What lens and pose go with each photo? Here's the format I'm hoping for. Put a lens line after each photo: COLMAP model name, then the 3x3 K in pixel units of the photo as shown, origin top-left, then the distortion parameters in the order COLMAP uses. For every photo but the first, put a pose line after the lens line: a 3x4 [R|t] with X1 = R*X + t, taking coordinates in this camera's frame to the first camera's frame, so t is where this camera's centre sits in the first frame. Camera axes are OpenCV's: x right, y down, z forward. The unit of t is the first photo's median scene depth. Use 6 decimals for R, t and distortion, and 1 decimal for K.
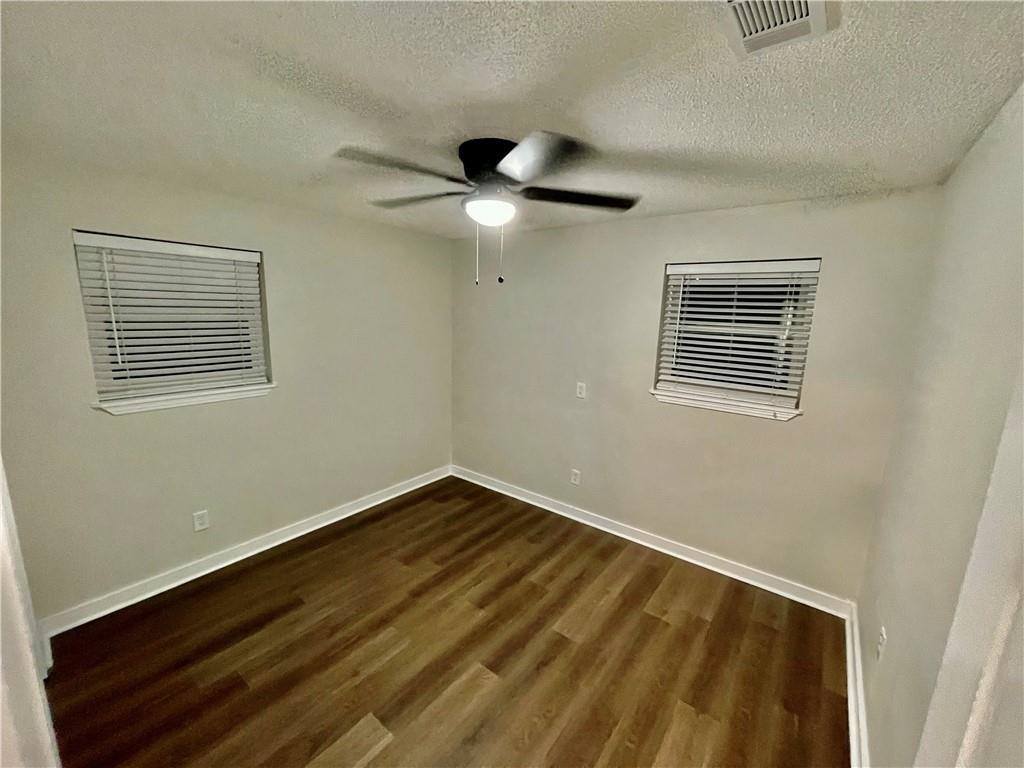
lens RADIAL K [[414.4, 0, 512.1], [0, 414.4, 389.4], [0, 0, 1]] dist [-0.001942, 0.000777]
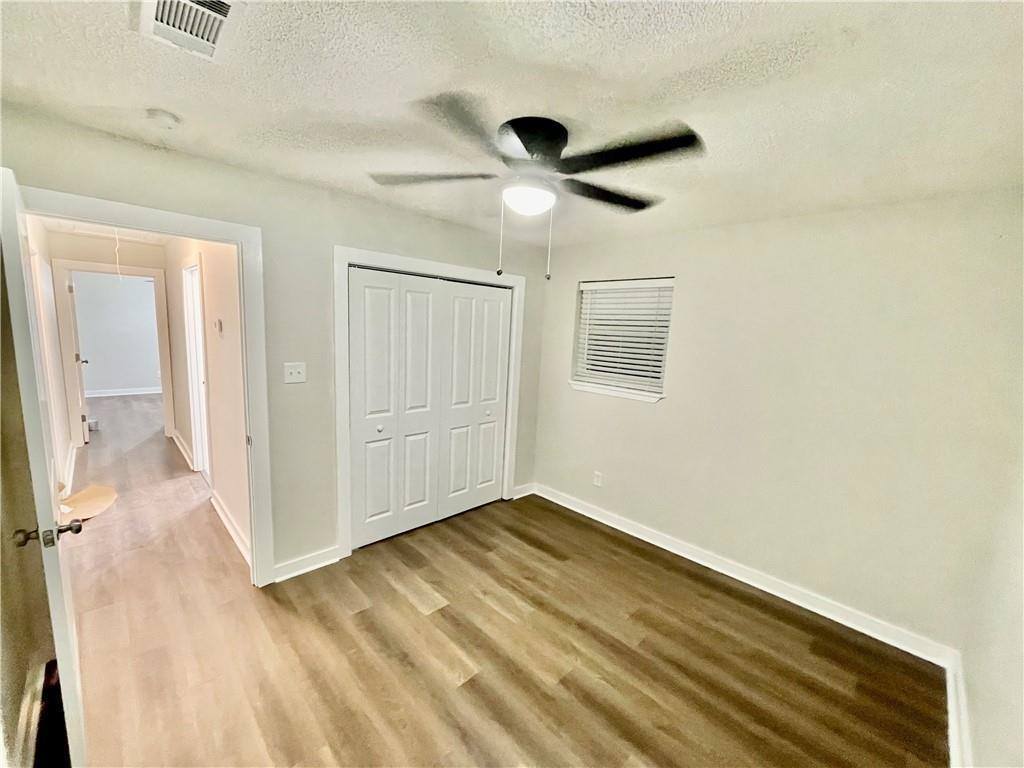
lens RADIAL K [[414.4, 0, 506.4], [0, 414.4, 388.3], [0, 0, 1]] dist [-0.001942, 0.000777]
pose [[-0.128099, 0.116419, -0.984905, 0.638800], [-0.240555, 0.959784, 0.144737, -0.103392], [0.962146, 0.255464, -0.094943, 0.800494]]
